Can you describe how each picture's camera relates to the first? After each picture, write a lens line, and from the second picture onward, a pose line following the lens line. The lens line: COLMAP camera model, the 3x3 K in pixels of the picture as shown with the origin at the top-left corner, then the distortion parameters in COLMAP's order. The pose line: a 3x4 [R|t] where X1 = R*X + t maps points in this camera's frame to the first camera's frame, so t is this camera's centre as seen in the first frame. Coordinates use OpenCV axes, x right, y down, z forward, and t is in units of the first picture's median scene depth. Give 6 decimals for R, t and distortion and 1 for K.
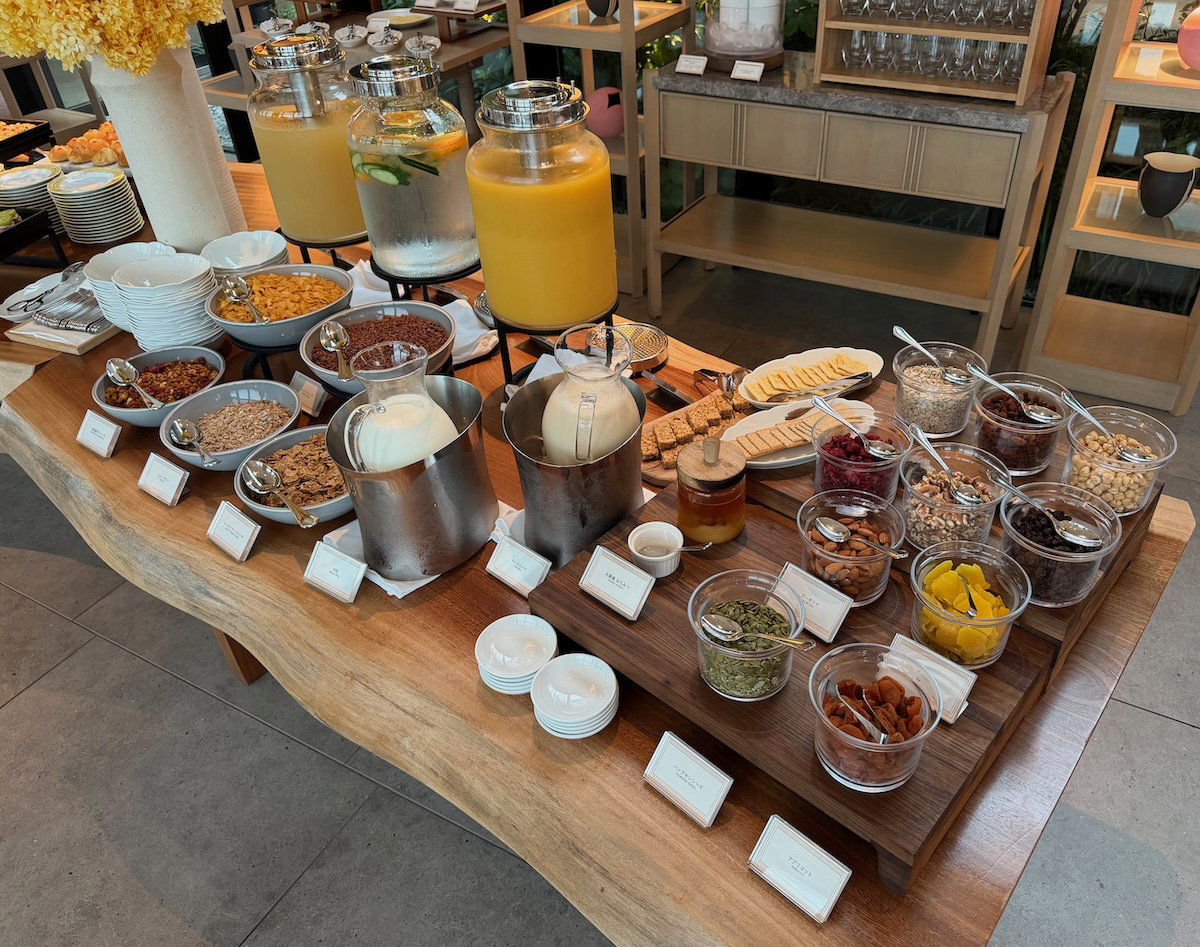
lens RADIAL K [[898.8, 0, 626.7], [0, 898.8, 468.2], [0, 0, 1]] dist [0.004787, -0.021368]
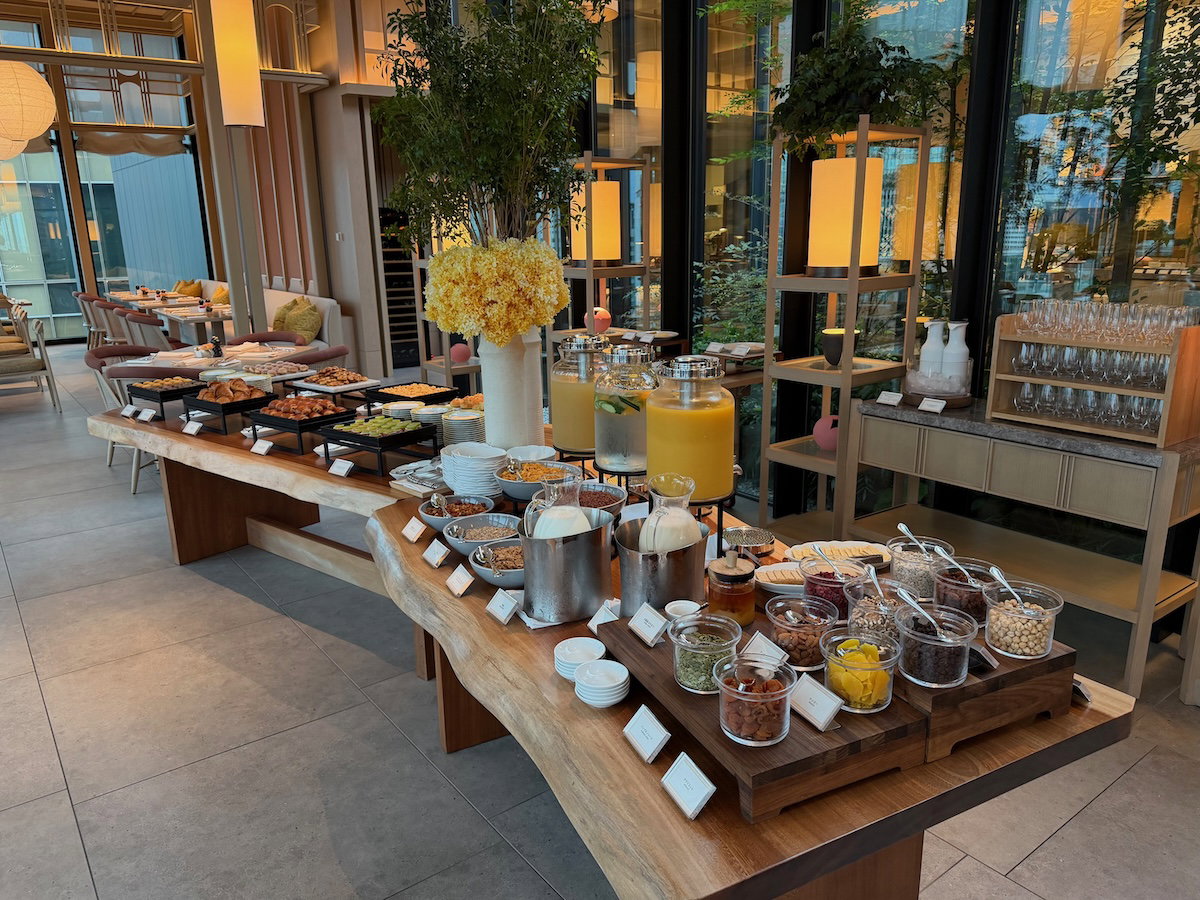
lens RADIAL K [[896.2, 0, 600.4], [0, 896.2, 451.6], [0, 0, 1]] dist [-0.006663, -0.019669]
pose [[0.907706, 0.111001, -0.404658, 0.357640], [-0.265195, 0.899113, -0.348236, 0.297391], [0.325179, 0.423409, 0.845567, -0.330971]]
